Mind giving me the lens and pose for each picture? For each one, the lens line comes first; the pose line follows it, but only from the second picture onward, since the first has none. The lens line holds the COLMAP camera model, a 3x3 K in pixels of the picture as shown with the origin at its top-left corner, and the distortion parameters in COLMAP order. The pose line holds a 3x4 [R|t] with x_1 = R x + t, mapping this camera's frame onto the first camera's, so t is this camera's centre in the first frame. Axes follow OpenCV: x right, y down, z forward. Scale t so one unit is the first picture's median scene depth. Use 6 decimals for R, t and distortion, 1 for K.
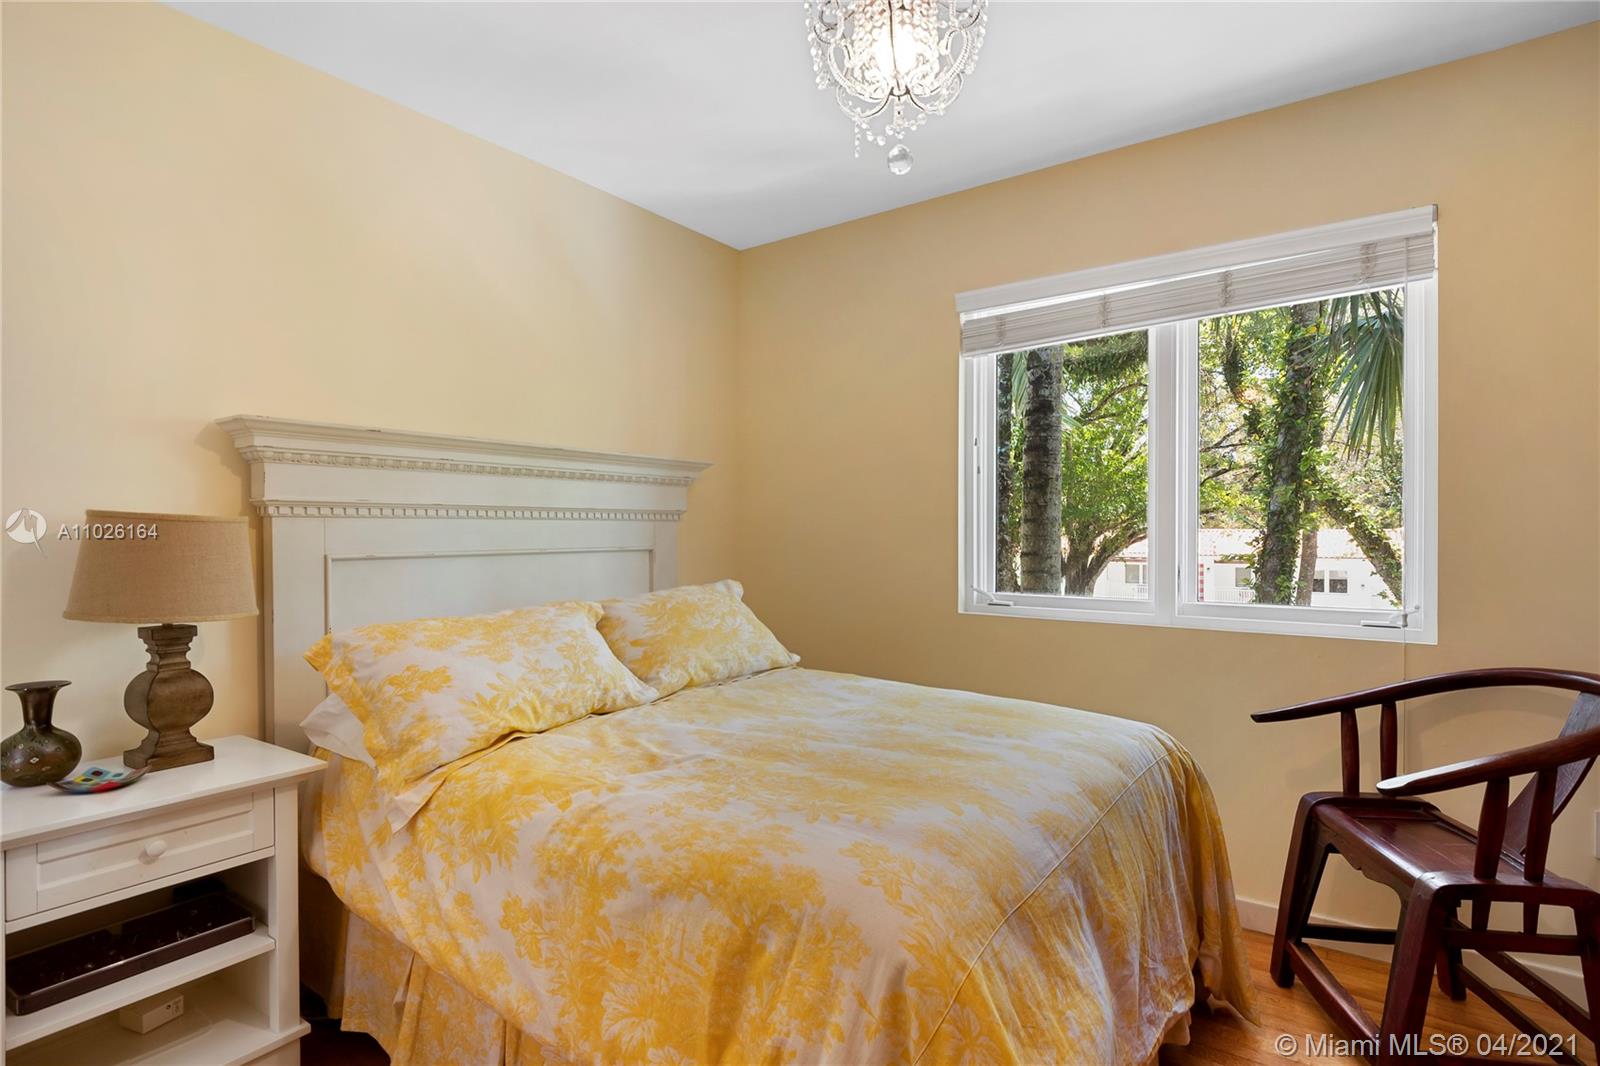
lens RADIAL K [[813.7, 0, 800.0], [0, 813.7, 533.0], [0, 0, 1]] dist [-0.000024, 0.000034]
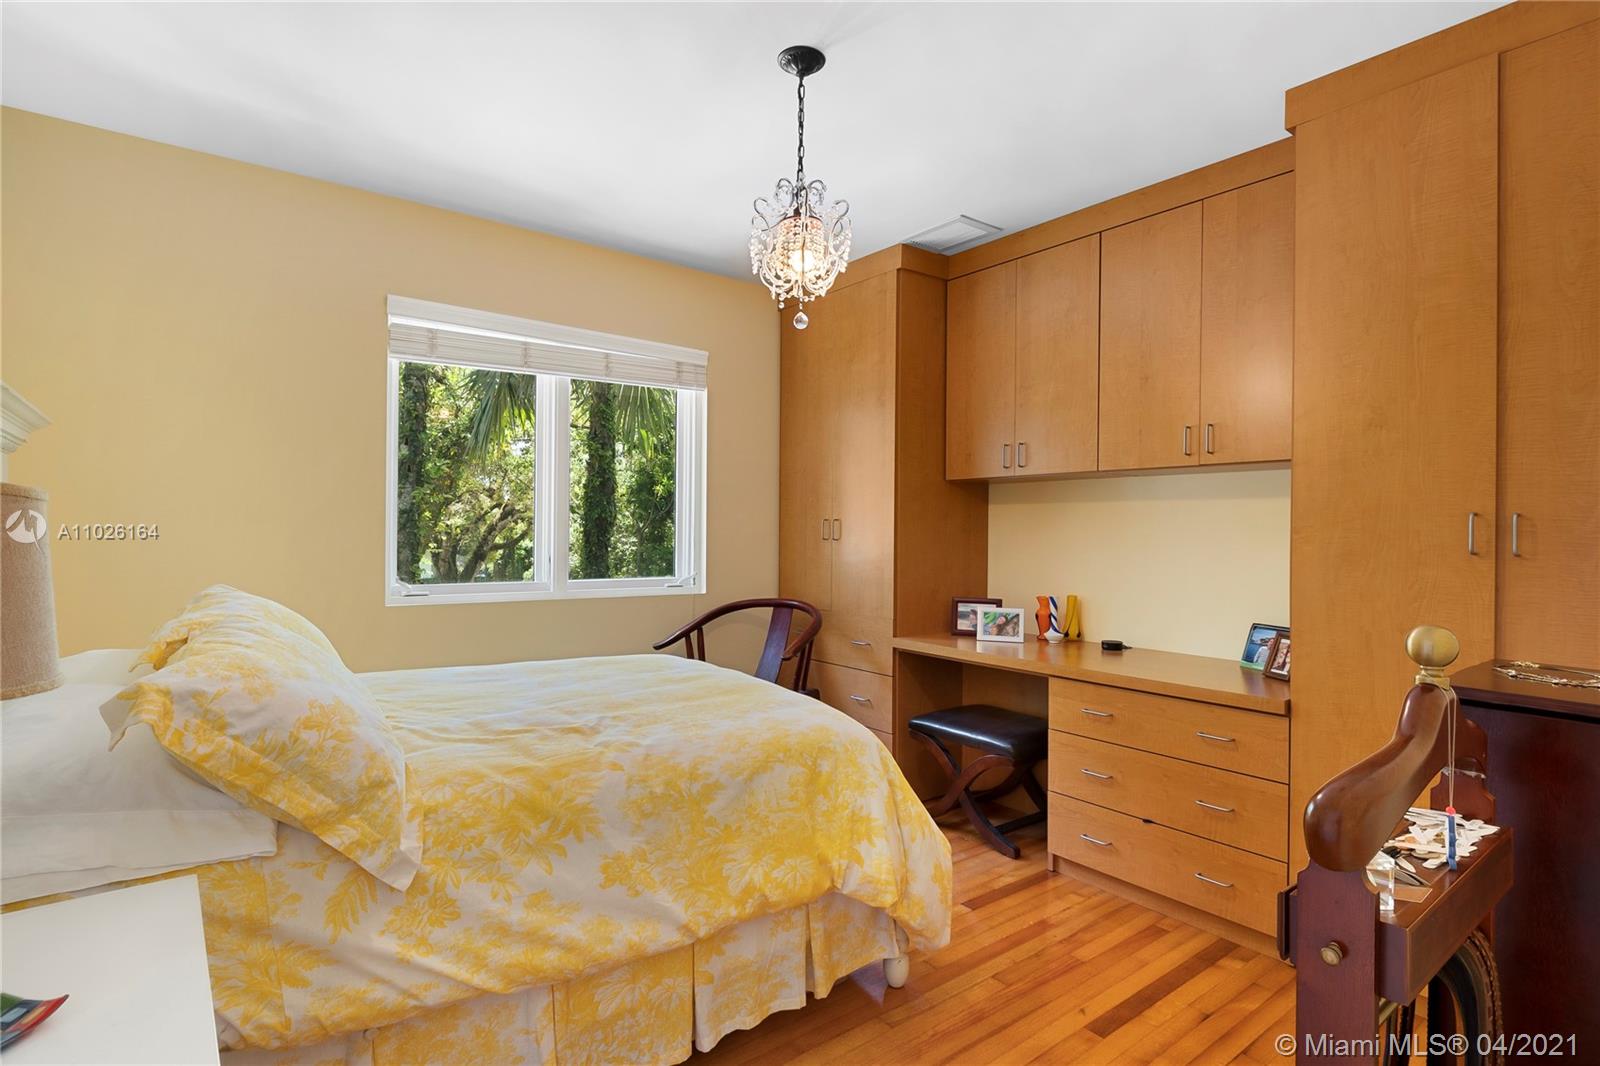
lens RADIAL K [[813.7, 0, 800.0], [0, 813.7, 533.0], [0, 0, 1]] dist [-0.000024, 0.000034]
pose [[0.272793, 0.005766, 0.962056, -1.077922], [-0.014322, 0.999896, -0.001931, 0.001643], [-0.961966, -0.013252, 0.272847, 0.357731]]
